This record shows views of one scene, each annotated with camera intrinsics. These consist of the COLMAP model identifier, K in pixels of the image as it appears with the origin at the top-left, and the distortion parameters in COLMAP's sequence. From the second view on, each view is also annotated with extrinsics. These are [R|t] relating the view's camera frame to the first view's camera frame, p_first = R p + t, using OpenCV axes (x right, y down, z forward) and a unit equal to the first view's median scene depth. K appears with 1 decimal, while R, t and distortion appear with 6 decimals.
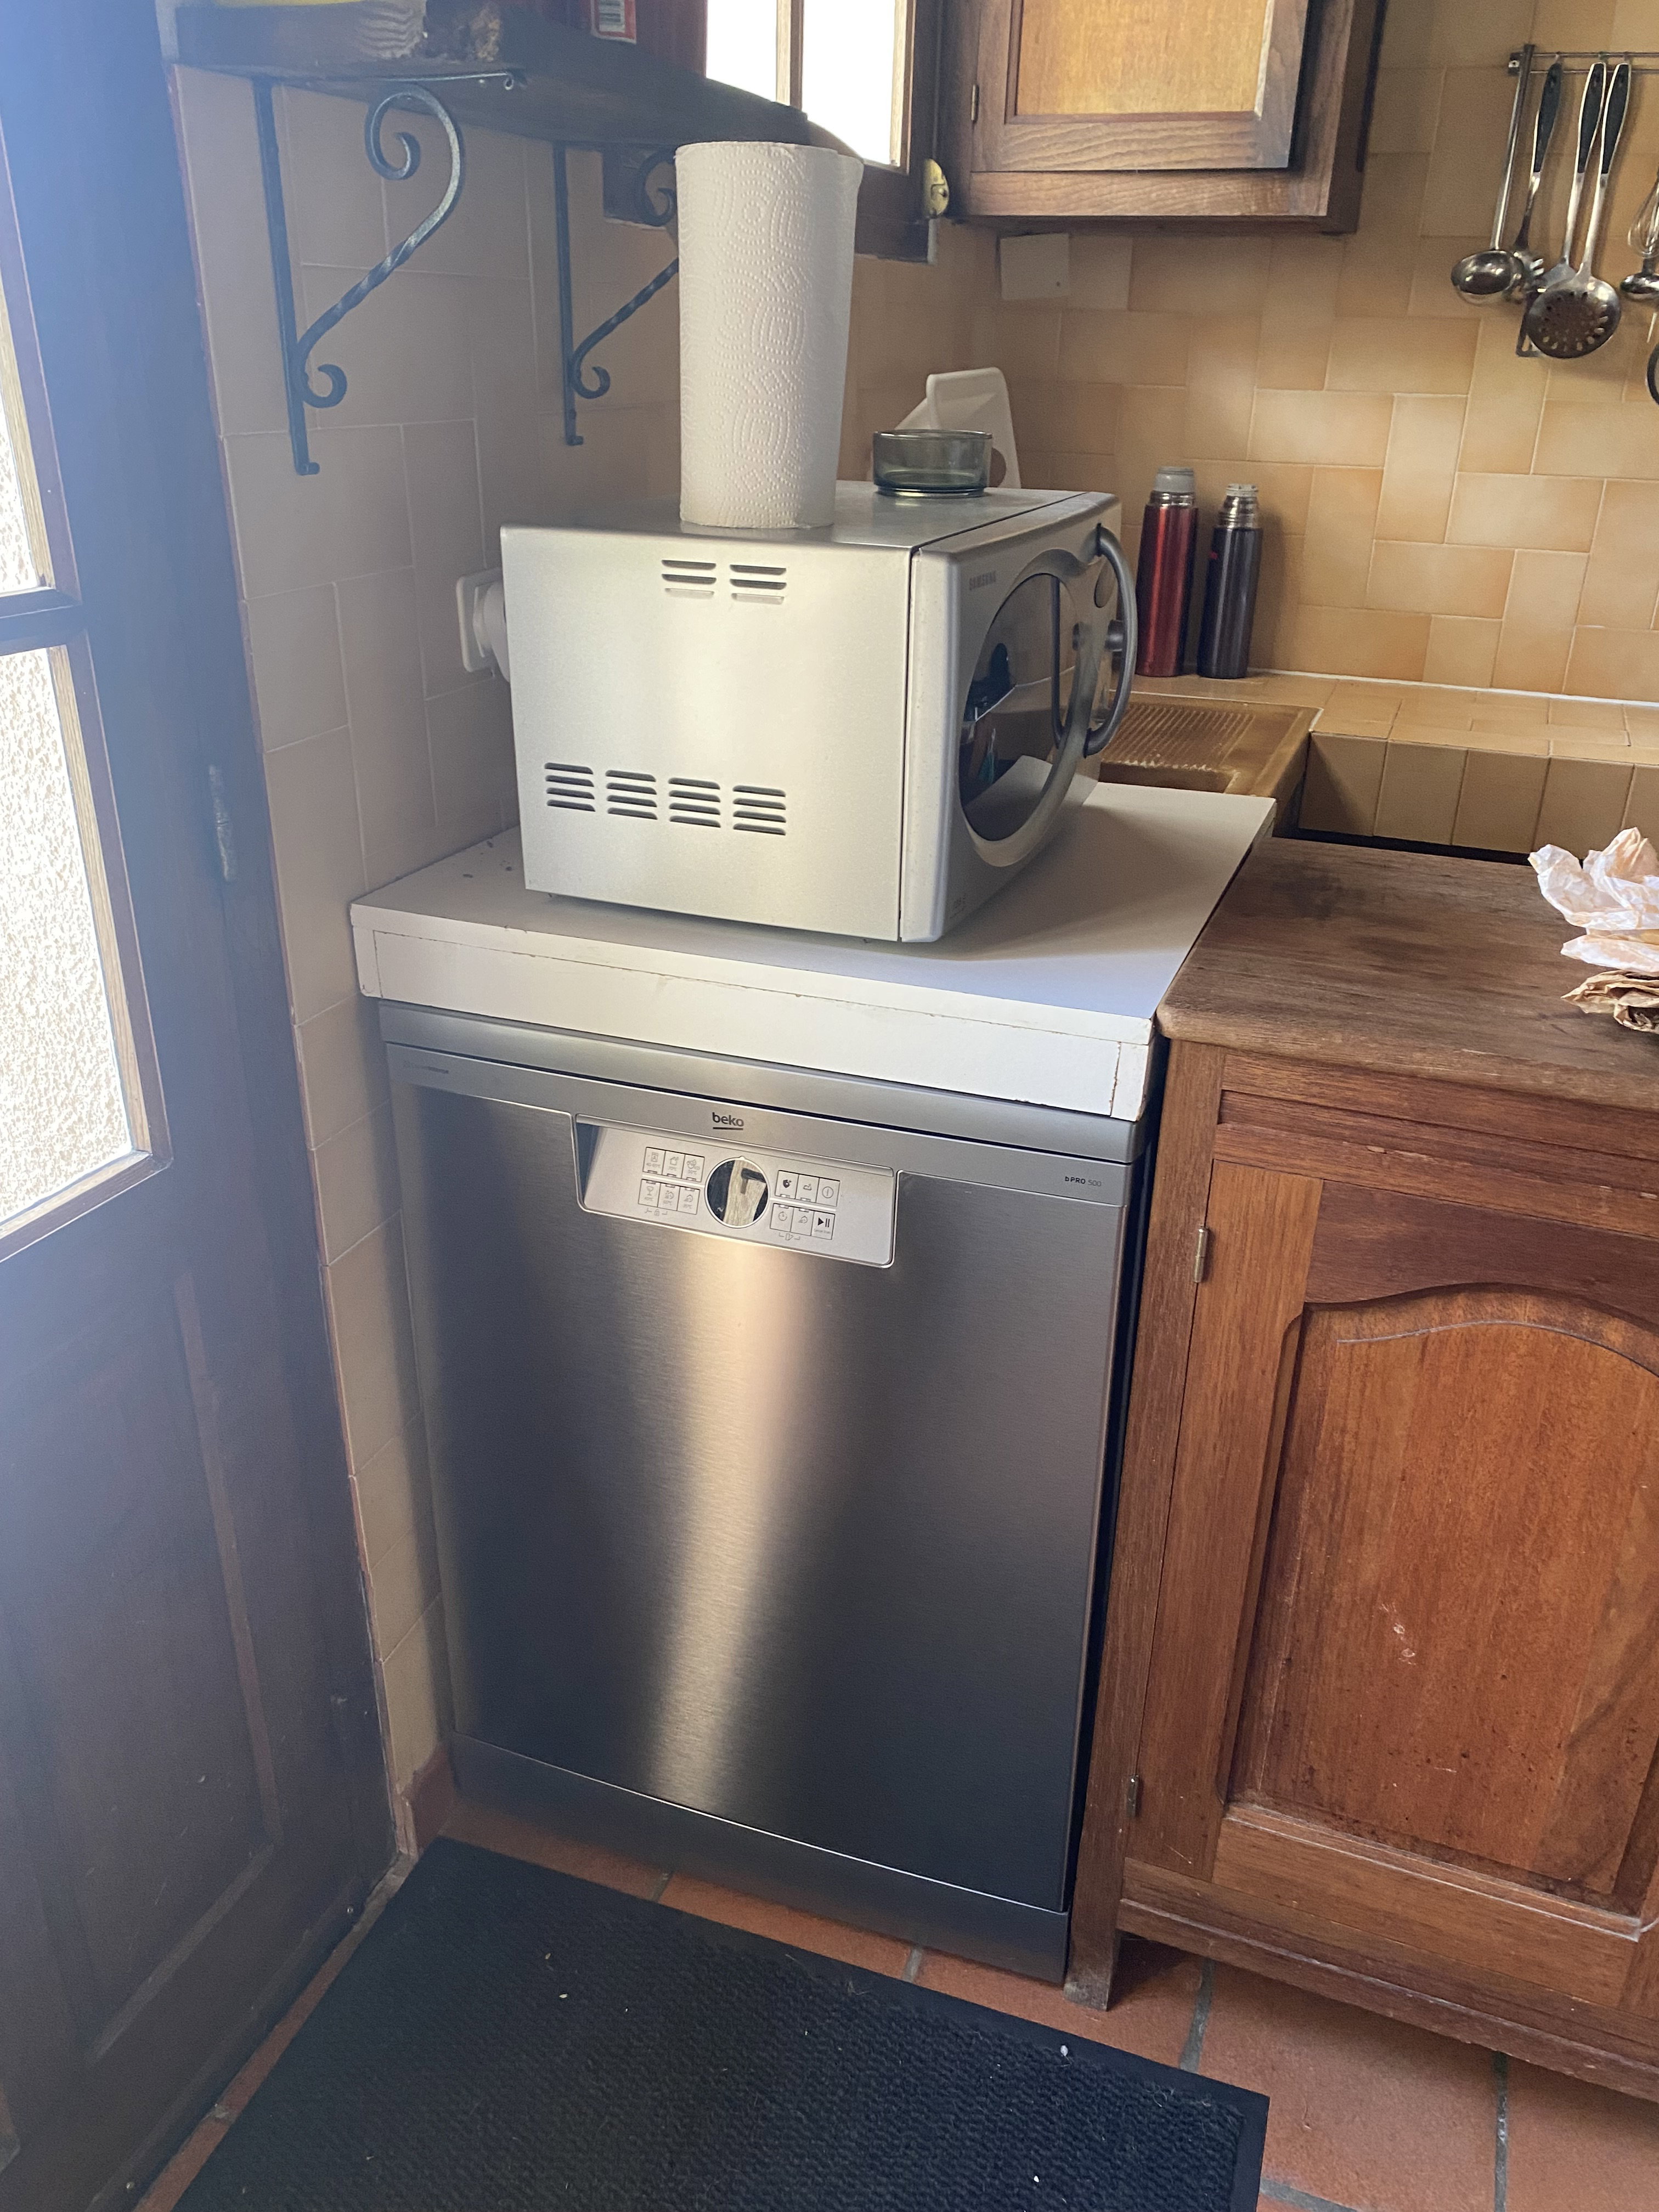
lens RADIAL K [[1698.3, 0, 852.4], [0, 1698.3, 1103.3], [0, 0, 1]] dist [0.046666, -0.046670]
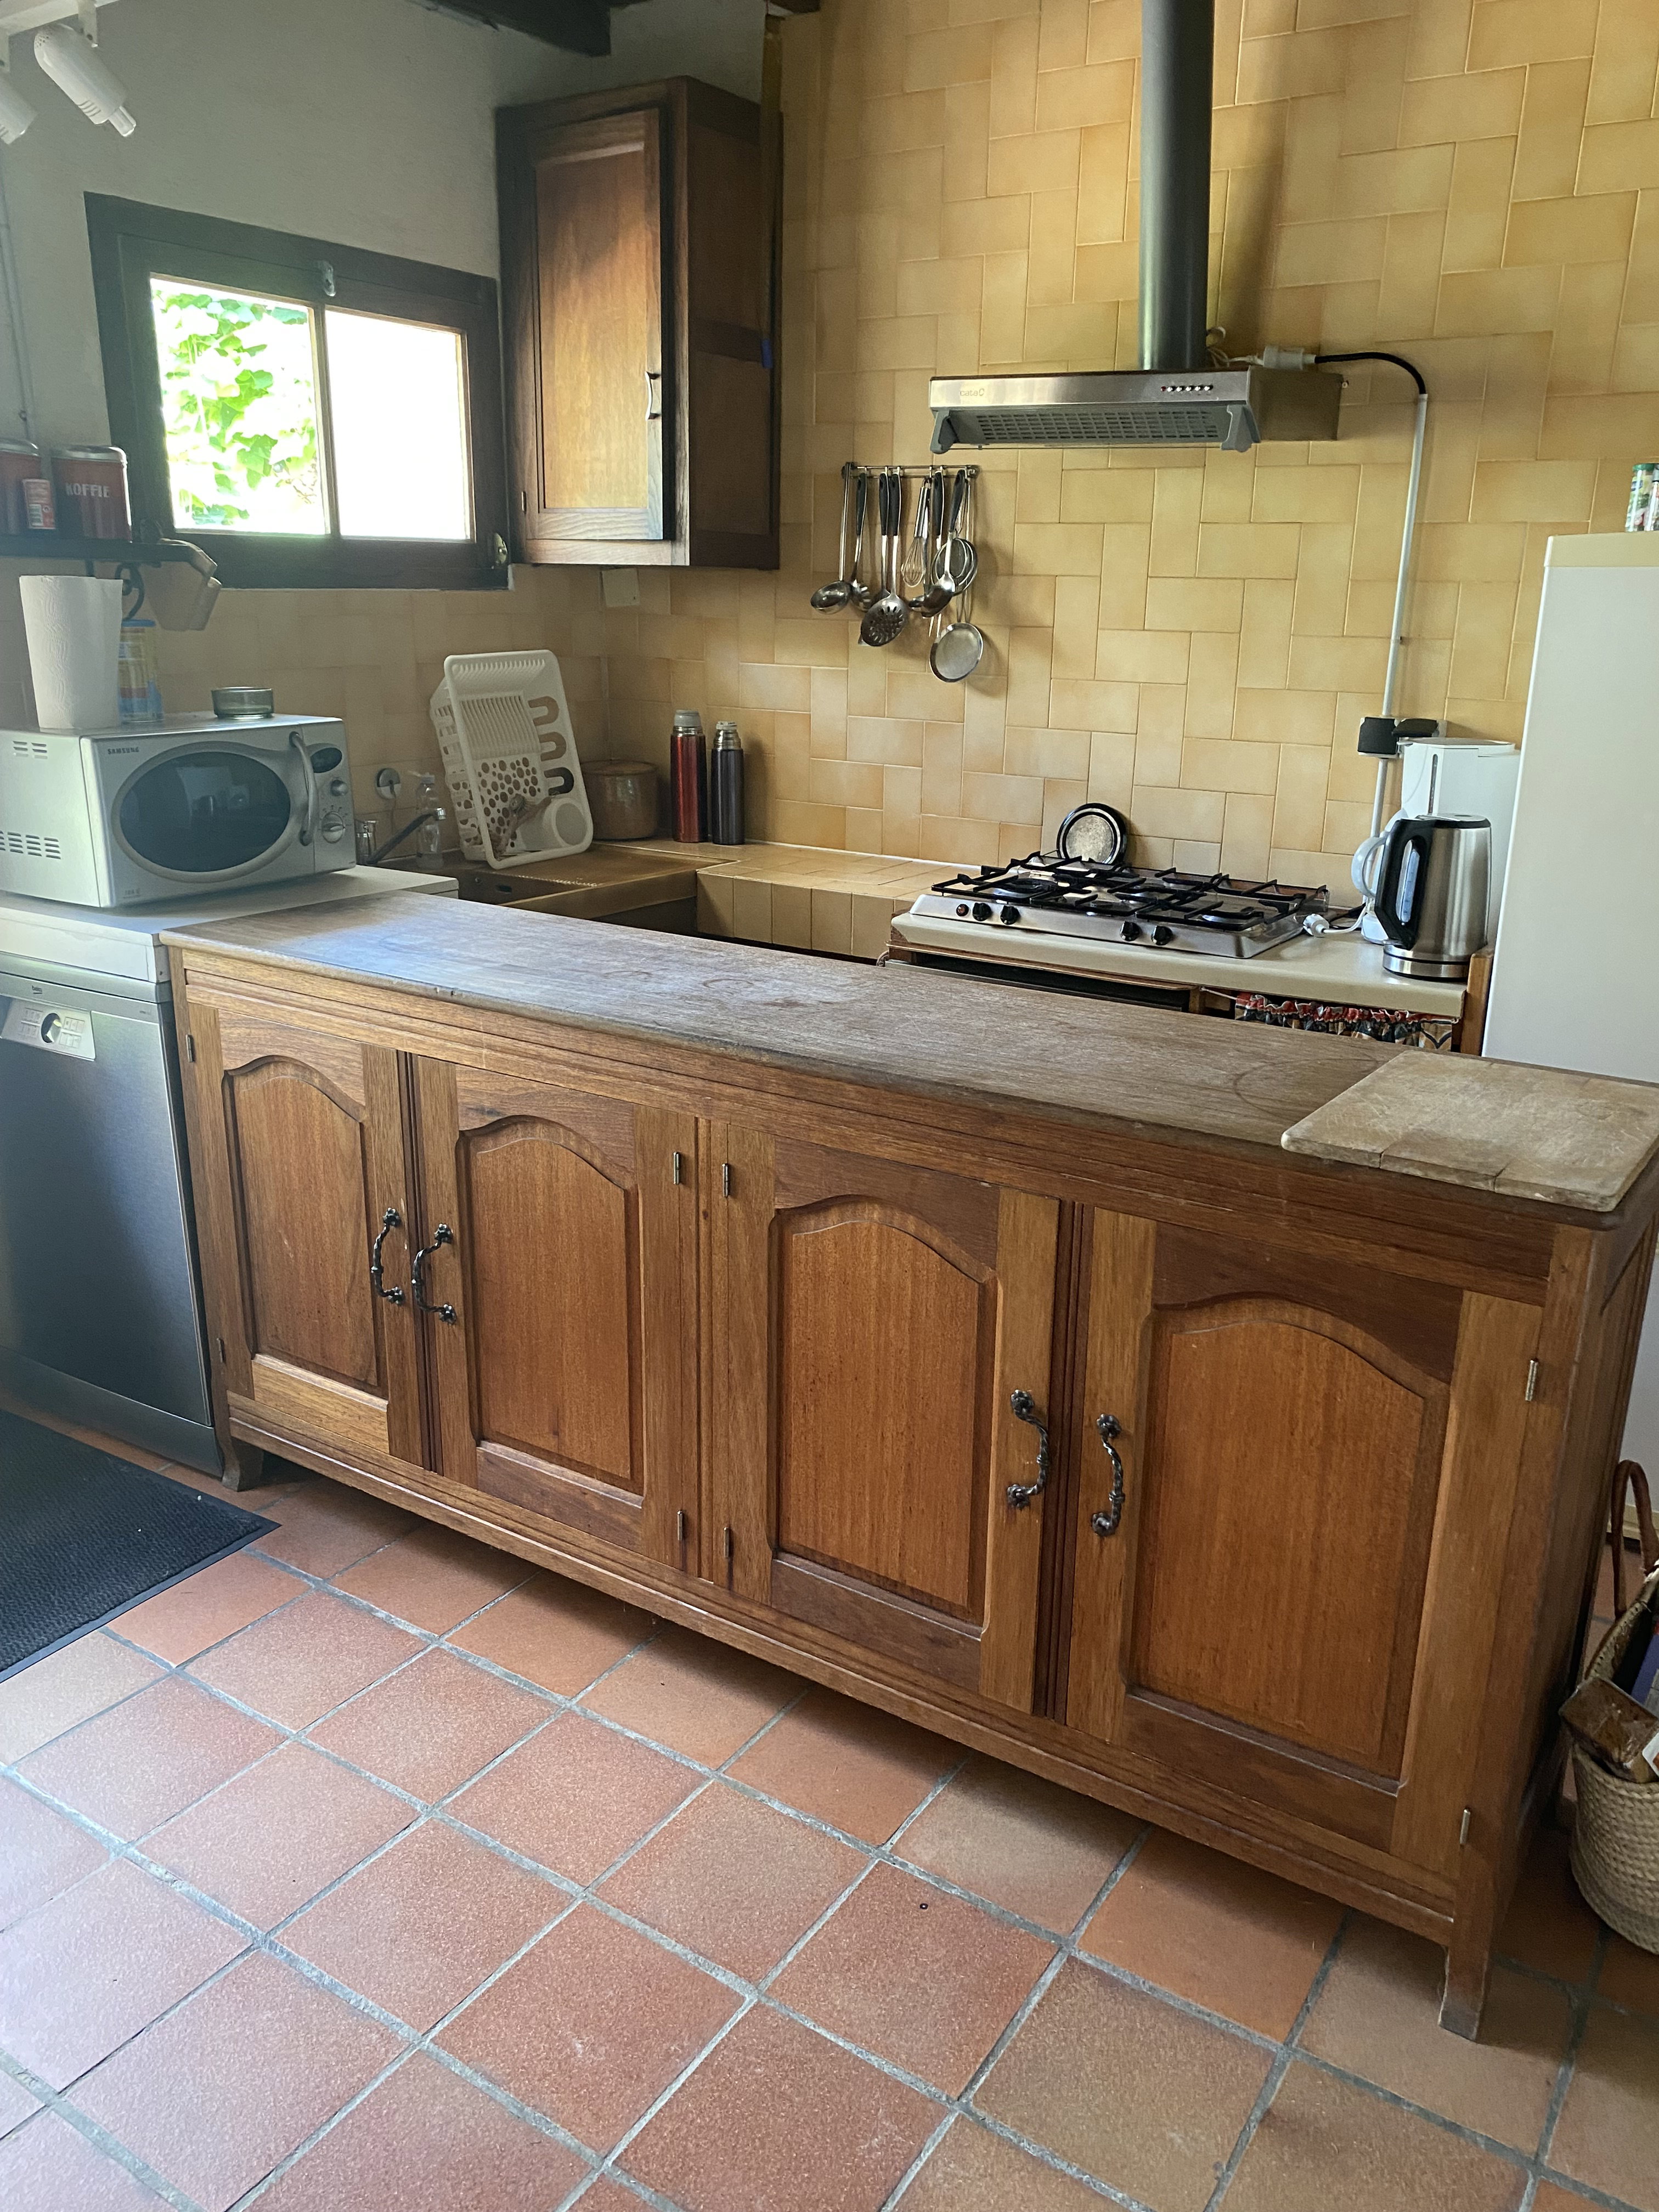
lens RADIAL K [[1698.3, 0, 826.3], [0, 1698.3, 1109.8], [0, 0, 1]] dist [0.046666, -0.046670]
pose [[0.973635, 0.057606, -0.220719, 0.739922], [-0.085405, 0.989269, -0.118546, 0.177292], [0.211521, 0.134271, 0.968106, -0.469367]]
